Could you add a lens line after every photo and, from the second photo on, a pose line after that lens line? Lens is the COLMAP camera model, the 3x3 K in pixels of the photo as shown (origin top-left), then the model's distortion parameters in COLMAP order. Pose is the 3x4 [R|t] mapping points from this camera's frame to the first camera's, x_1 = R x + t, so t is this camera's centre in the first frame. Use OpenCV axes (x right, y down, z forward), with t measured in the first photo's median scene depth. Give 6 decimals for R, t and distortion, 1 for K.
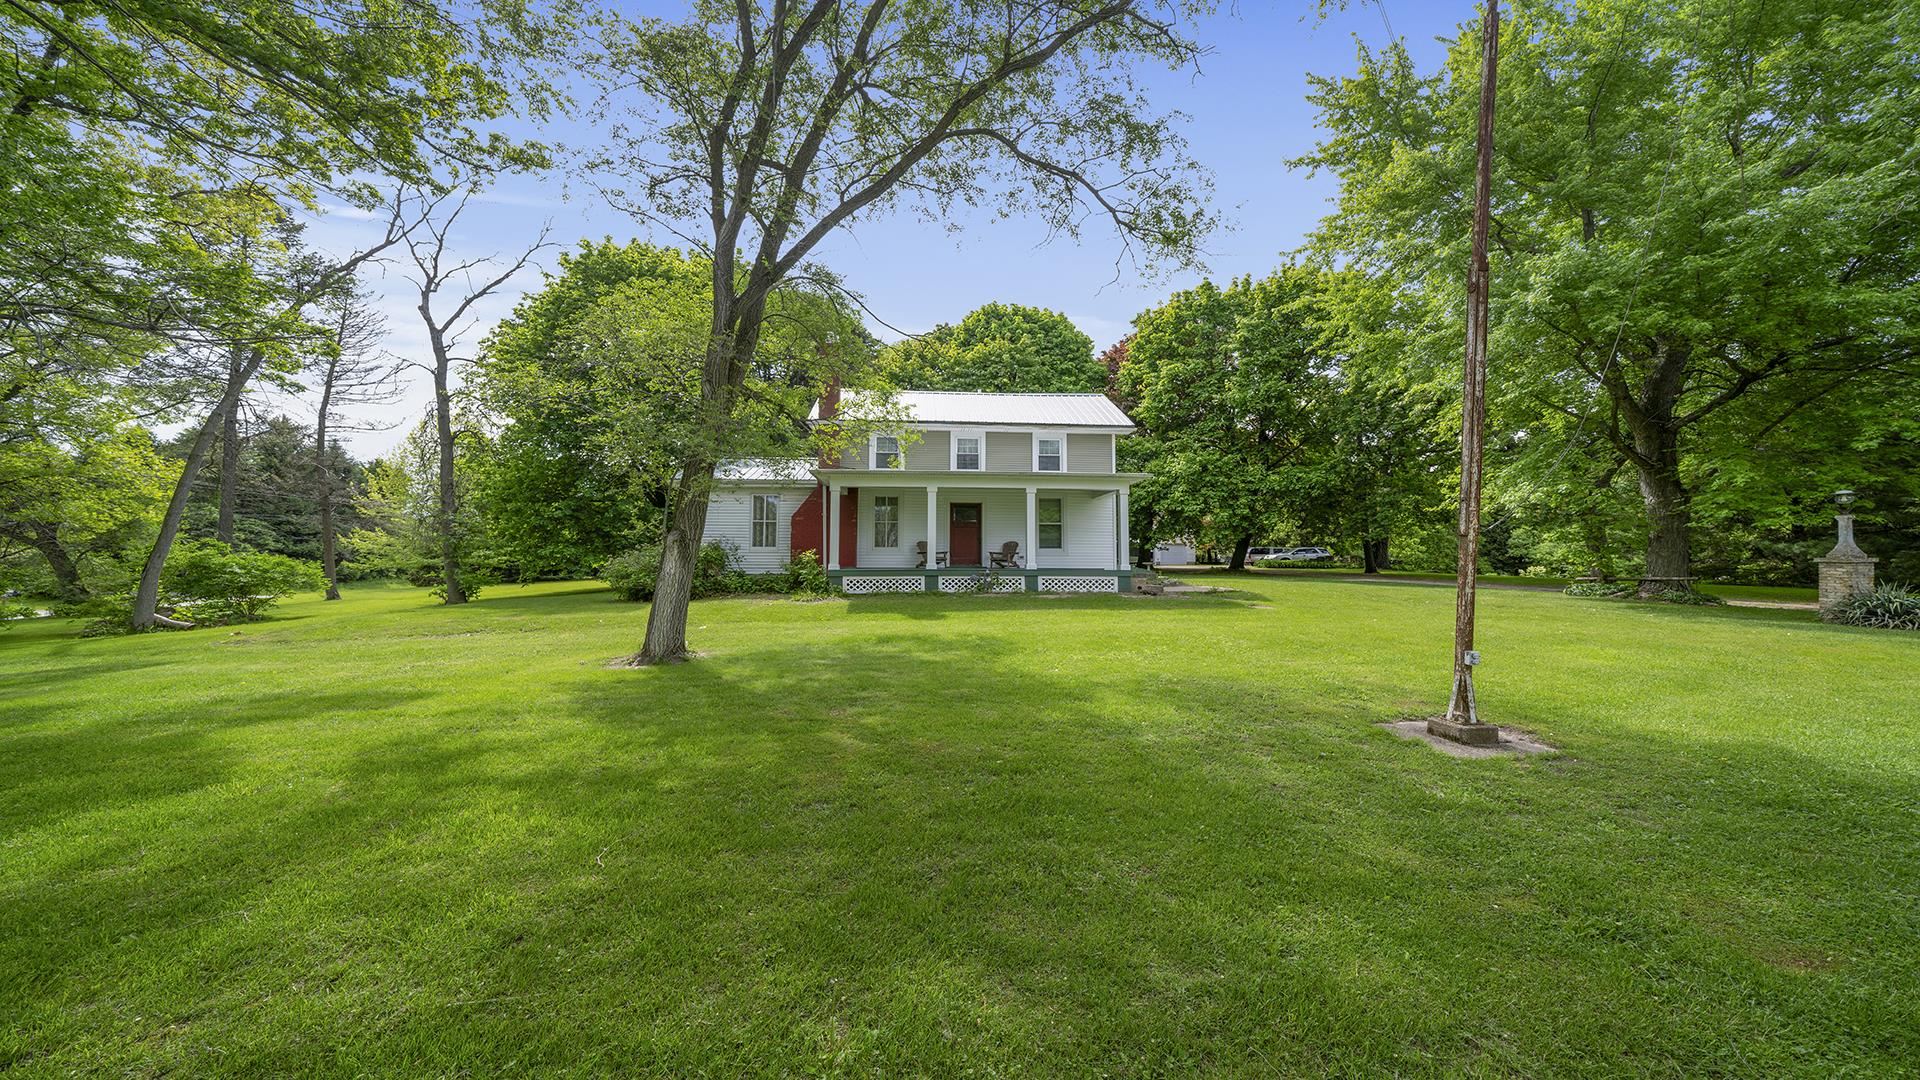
lens RADIAL K [[654.1, 0, 960.1], [0, 654.1, 553.8], [0, 0, 1]] dist [-0.008403, -0.000071]
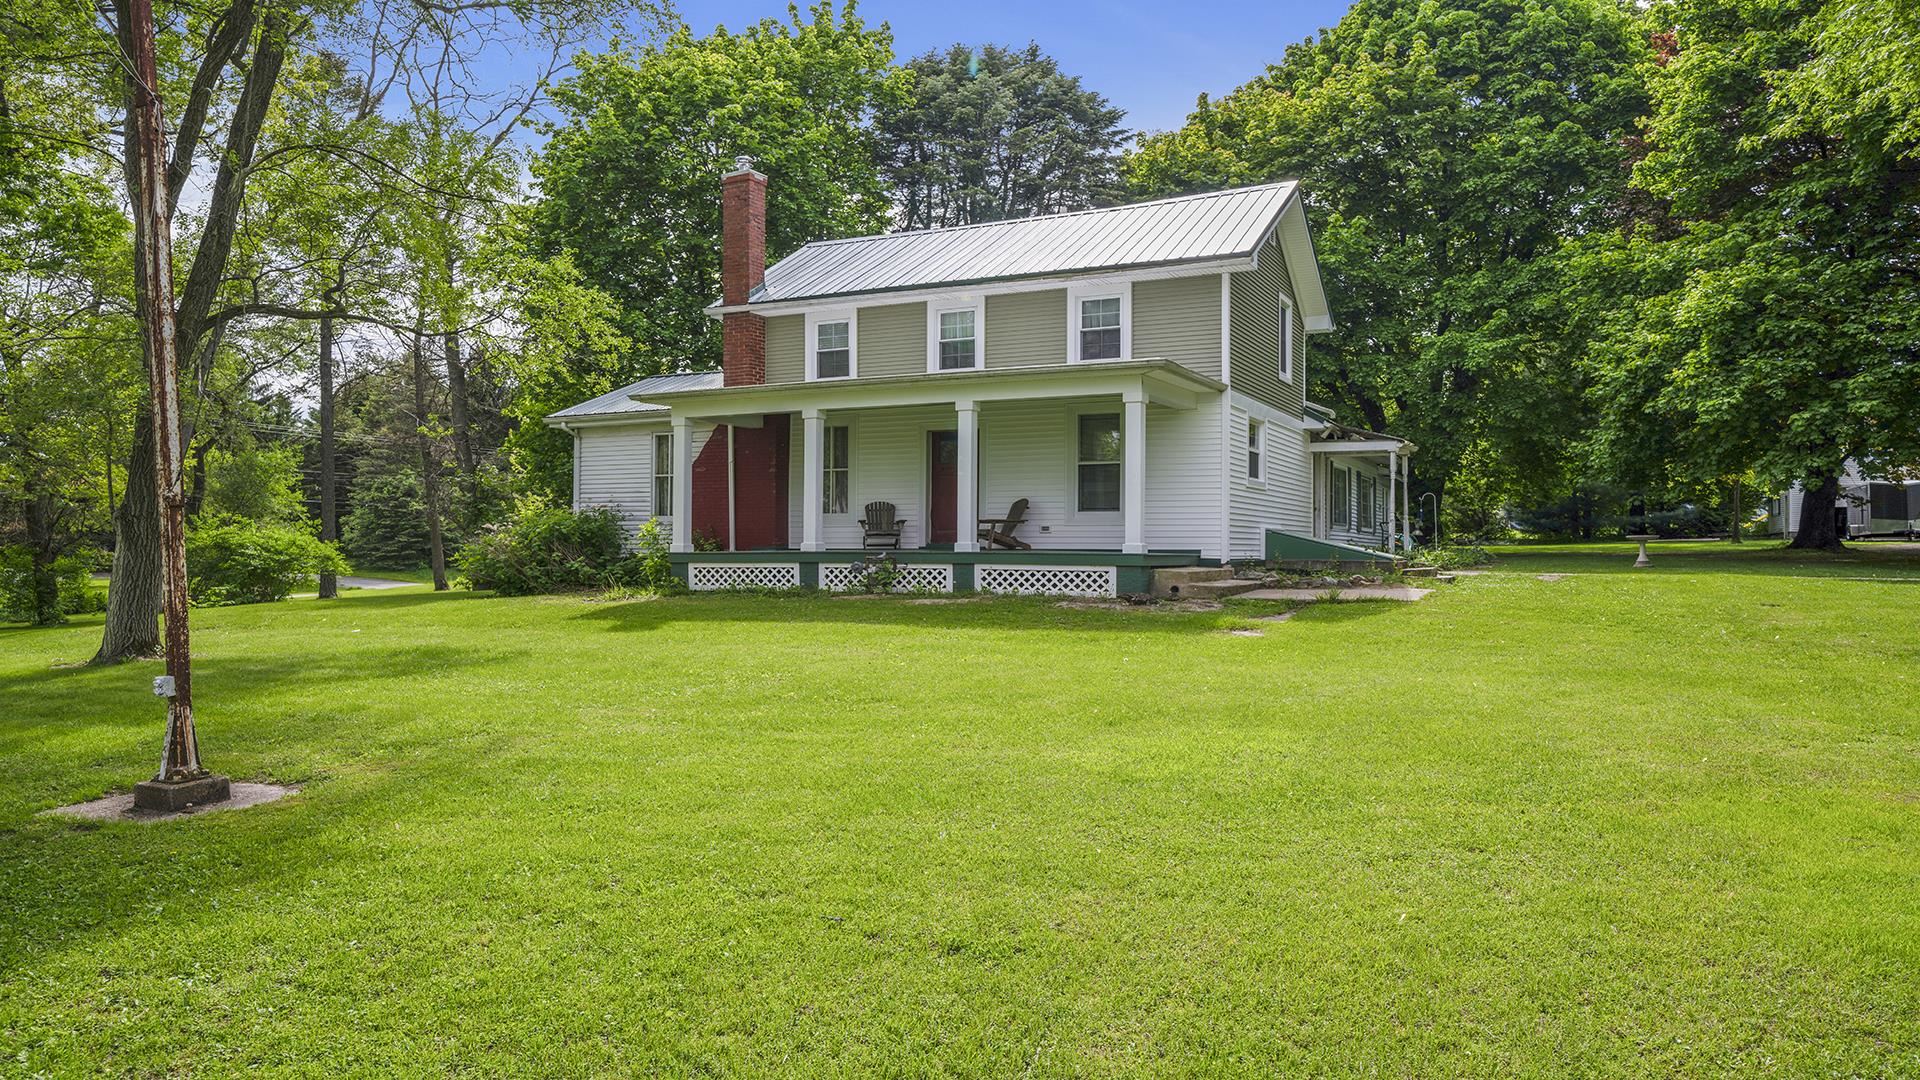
lens RADIAL K [[1338.5, 0, 960.2], [0, 1338.5, 538.5], [0, 0, 1]] dist [-0.002613, -0.000316]
pose [[0.842493, -0.003705, -0.538695, 0.616219], [0.010553, 0.999898, 0.009629, 0.001812], [0.538604, -0.013797, 0.842446, 0.057524]]
